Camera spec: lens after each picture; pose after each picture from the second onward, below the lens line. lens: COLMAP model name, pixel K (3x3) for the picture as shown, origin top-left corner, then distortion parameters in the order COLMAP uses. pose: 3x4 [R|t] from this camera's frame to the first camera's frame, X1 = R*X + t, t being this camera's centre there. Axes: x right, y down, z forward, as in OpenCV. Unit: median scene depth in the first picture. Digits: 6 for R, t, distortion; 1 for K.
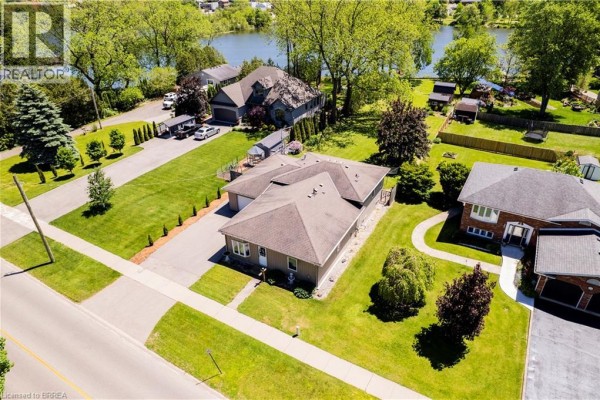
lens RADIAL K [[382.6, 0, 304.7], [0, 382.6, 203.9], [0, 0, 1]] dist [-0.052194, 0.032006]
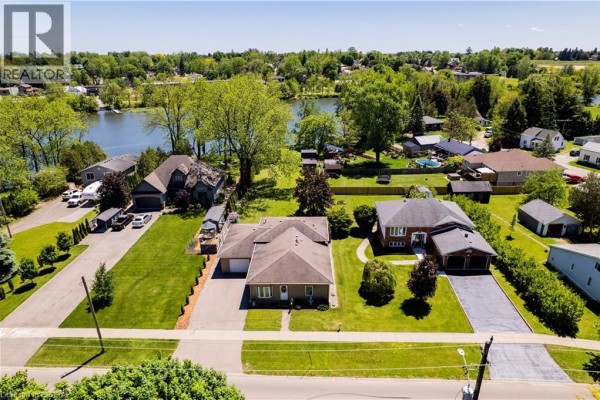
lens RADIAL K [[382.6, 0, 303.9], [0, 382.6, 199.3], [0, 0, 1]] dist [-0.052194, 0.032006]
pose [[0.887598, -0.163449, 0.430644, -0.426415], [0.236867, 0.963801, -0.122398, -0.001453], [-0.395050, 0.210646, 0.894183, -0.239863]]
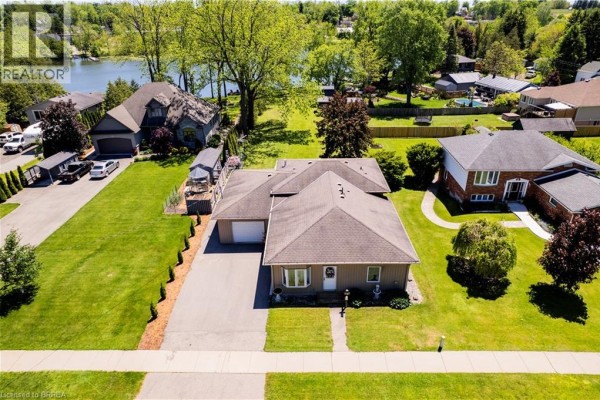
lens RADIAL K [[382.6, 0, 305.9], [0, 382.6, 201.0], [0, 0, 1]] dist [-0.052194, 0.032006]
pose [[0.878076, -0.212258, 0.428870, -0.337424], [0.244404, 0.969455, -0.020592, -0.010575], [-0.411399, 0.122899, 0.903132, 0.206338]]
